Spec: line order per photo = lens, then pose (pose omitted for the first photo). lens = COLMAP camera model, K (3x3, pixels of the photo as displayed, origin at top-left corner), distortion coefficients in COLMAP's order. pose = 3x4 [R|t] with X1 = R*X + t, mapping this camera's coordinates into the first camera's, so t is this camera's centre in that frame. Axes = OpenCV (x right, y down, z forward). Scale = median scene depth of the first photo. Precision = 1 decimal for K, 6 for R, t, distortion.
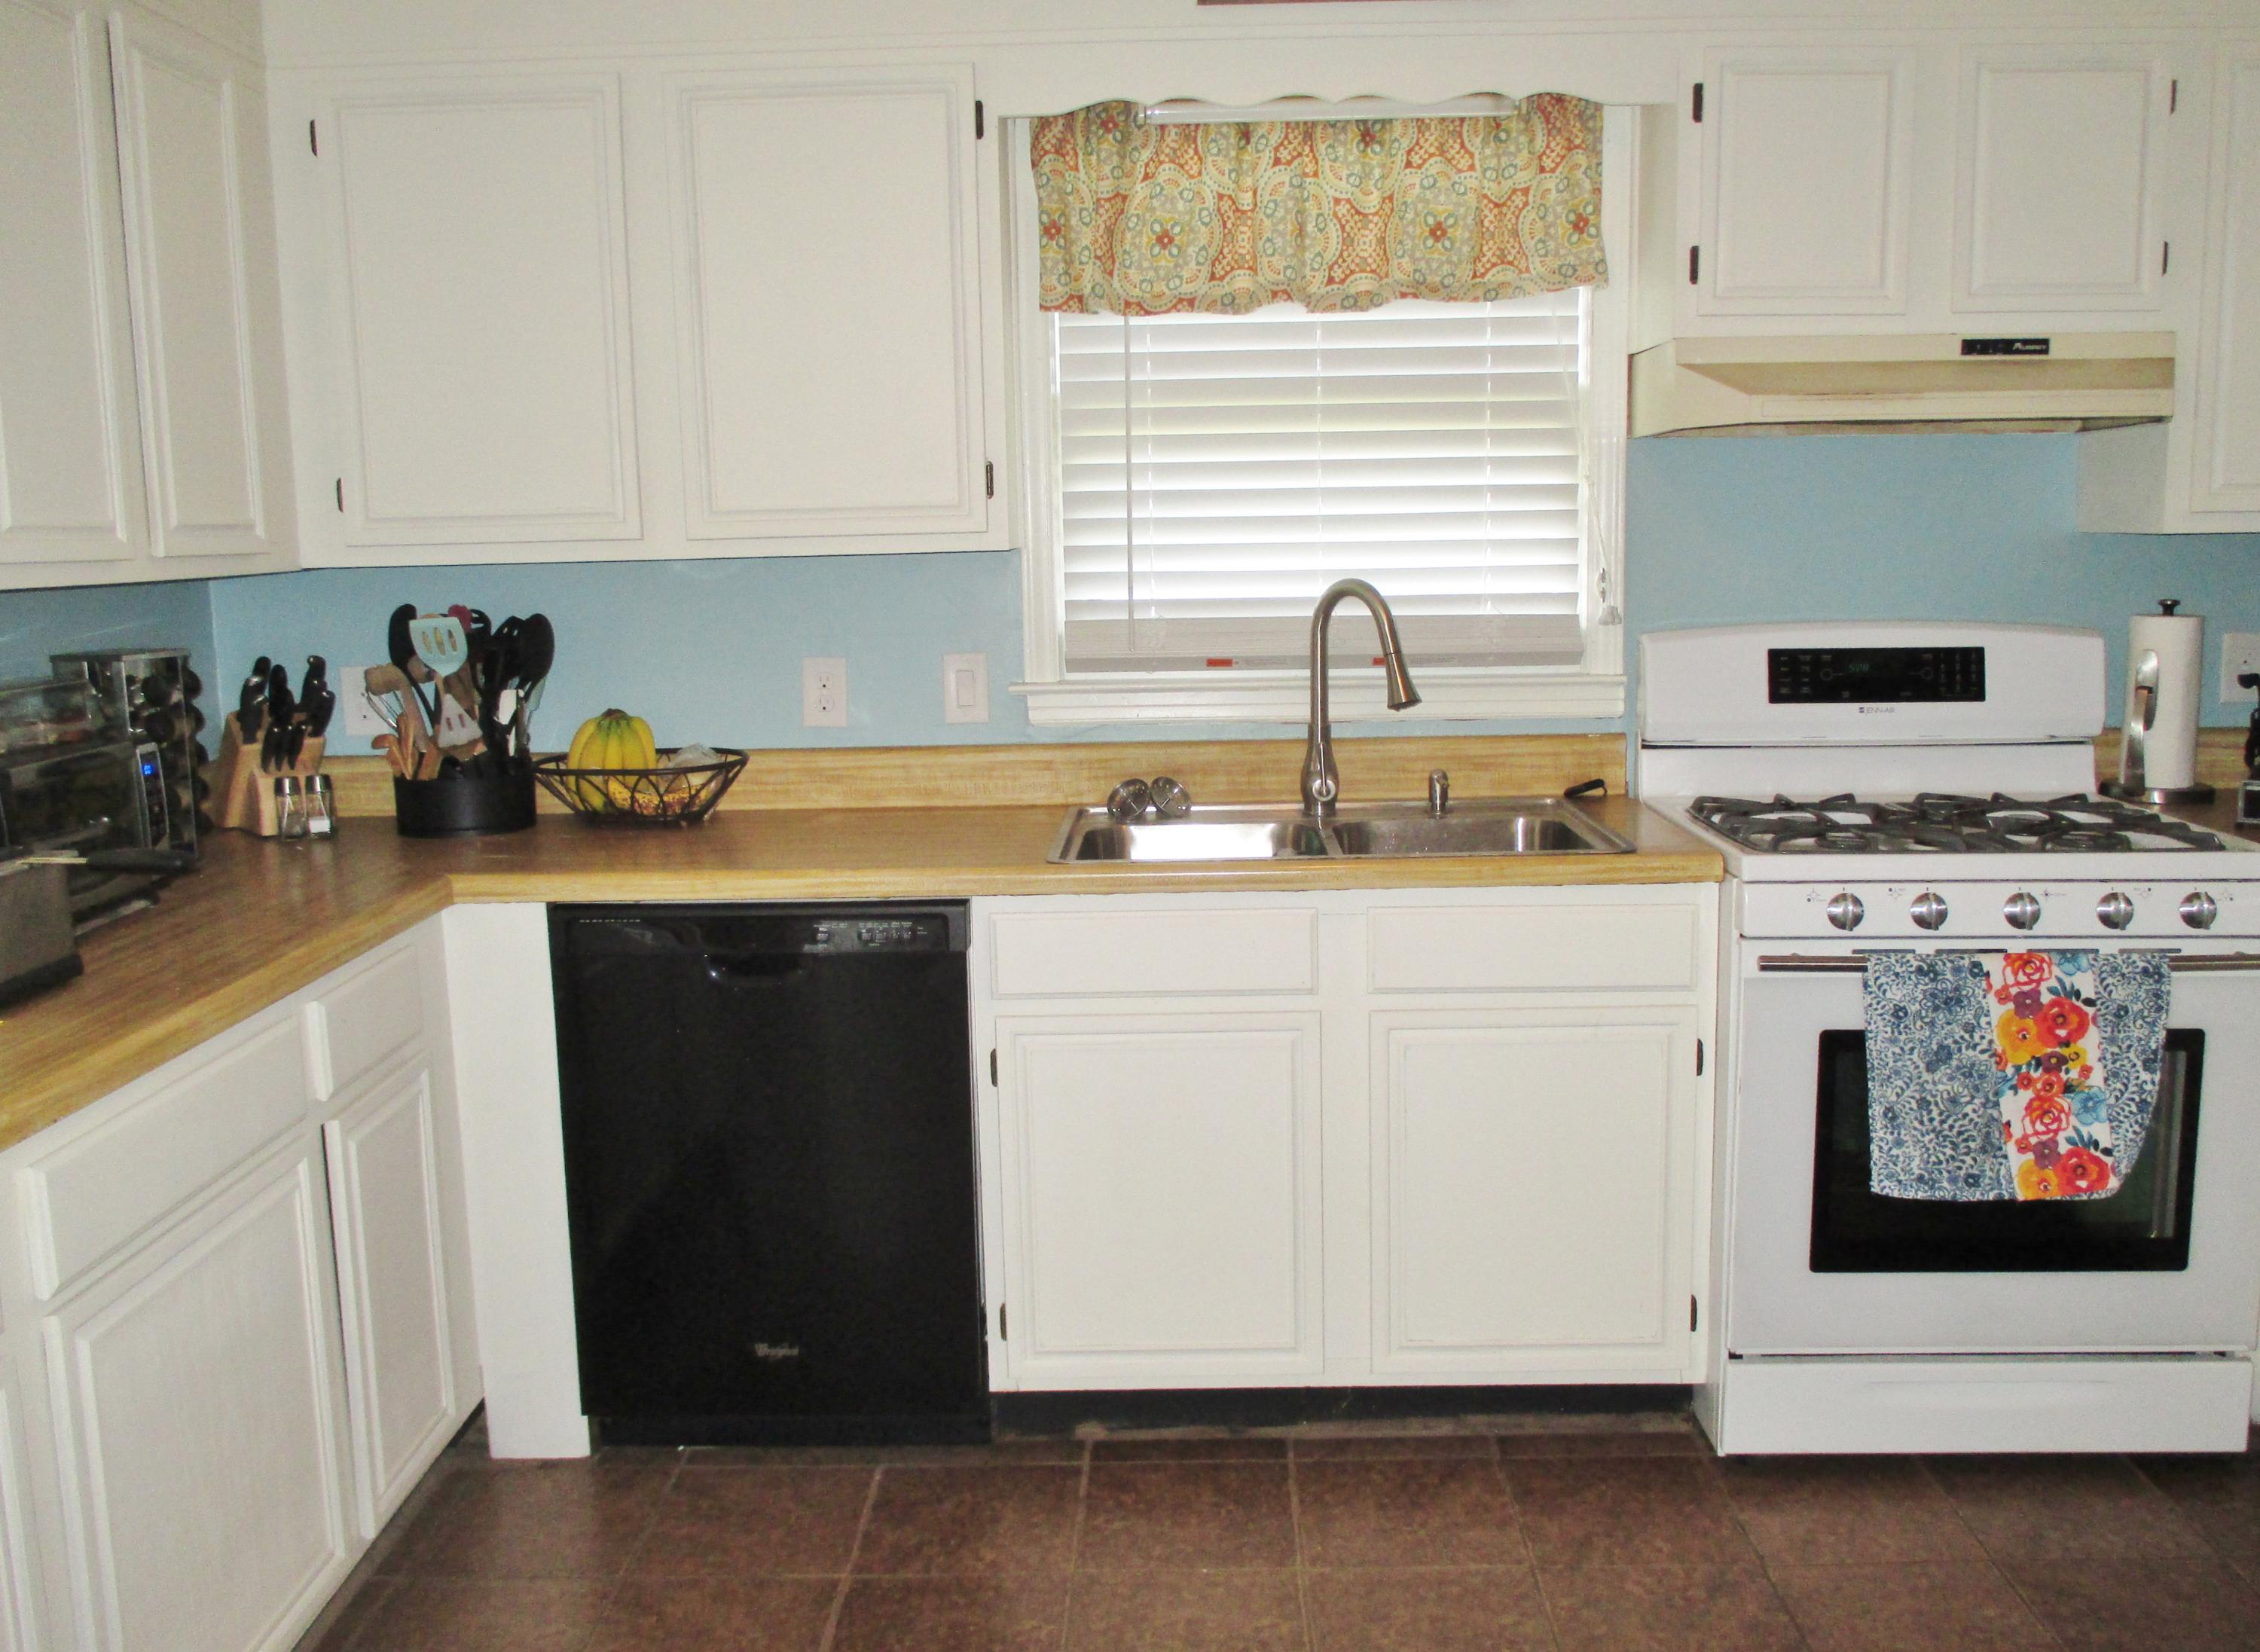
lens RADIAL K [[1914.3, 0, 1197.9], [0, 1914.3, 822.1], [0, 0, 1]] dist [-0.035517, 0.012849]
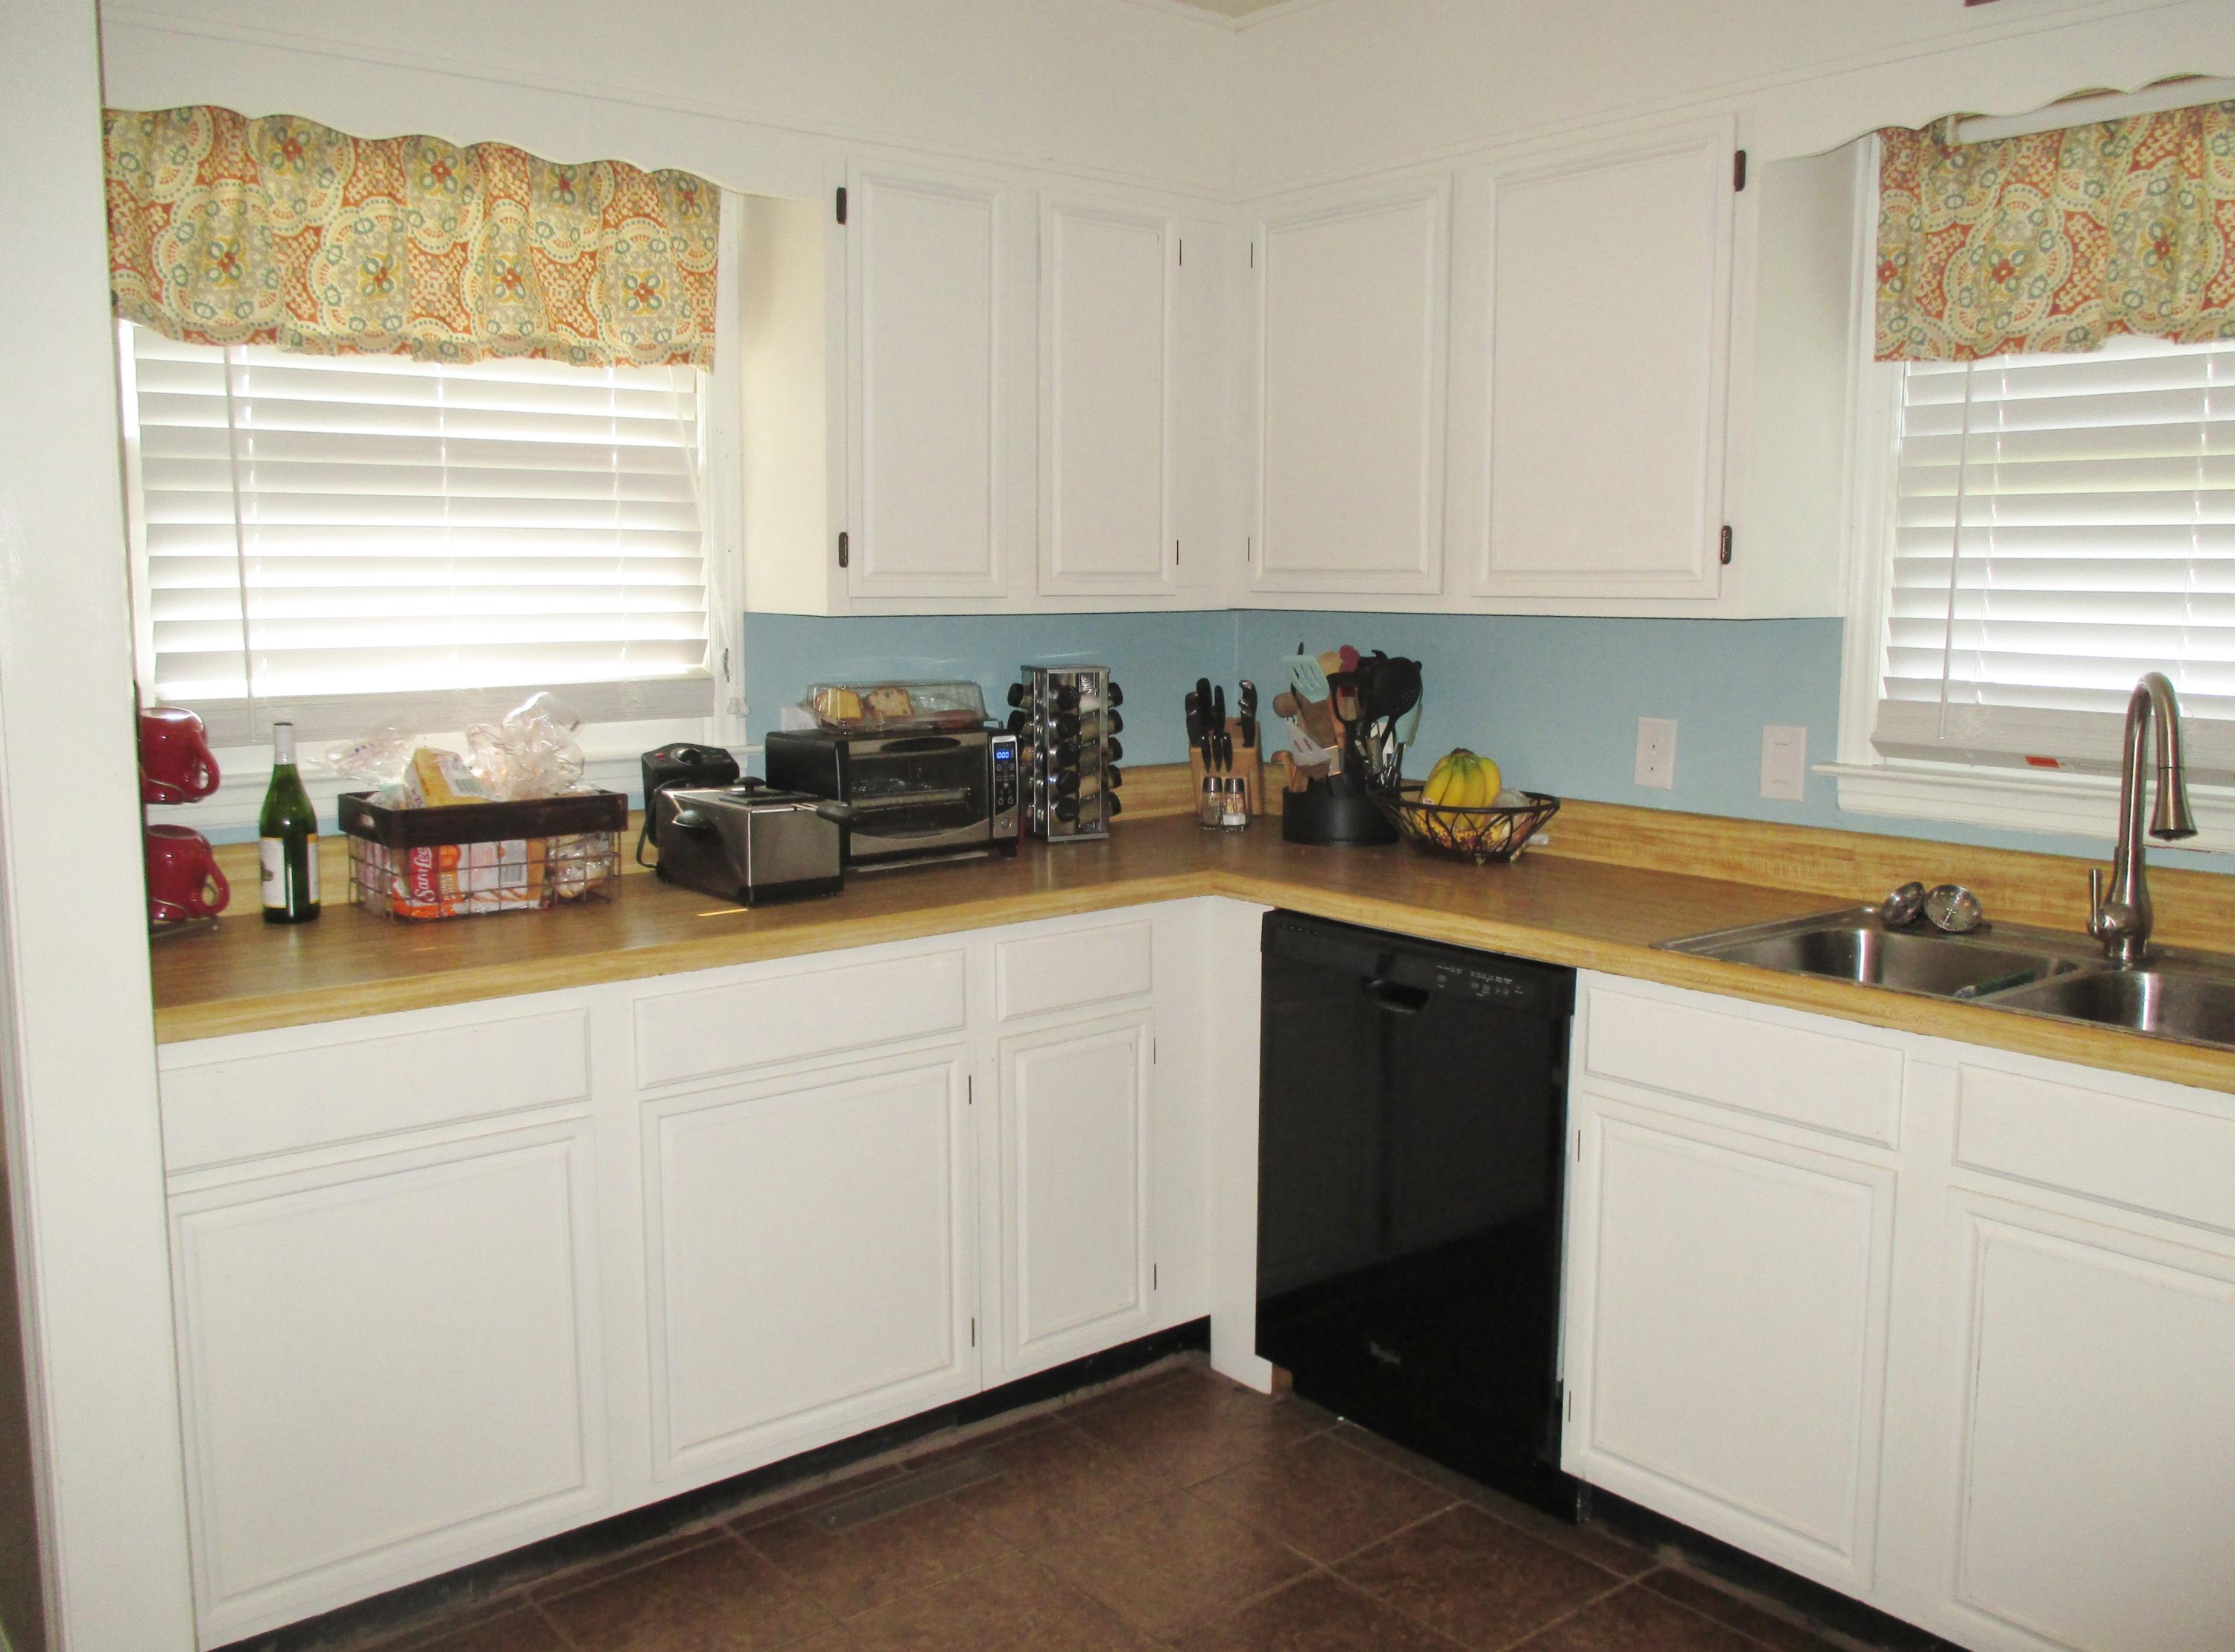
lens RADIAL K [[1892.9, 0, 1150.4], [0, 1892.9, 827.9], [0, 0, 1]] dist [-0.035517, 0.012849]
pose [[0.647687, 0.123199, -0.751880, 0.465938], [-0.135859, 0.989700, 0.045134, -0.045945], [0.749696, 0.072917, 0.657753, 0.189278]]
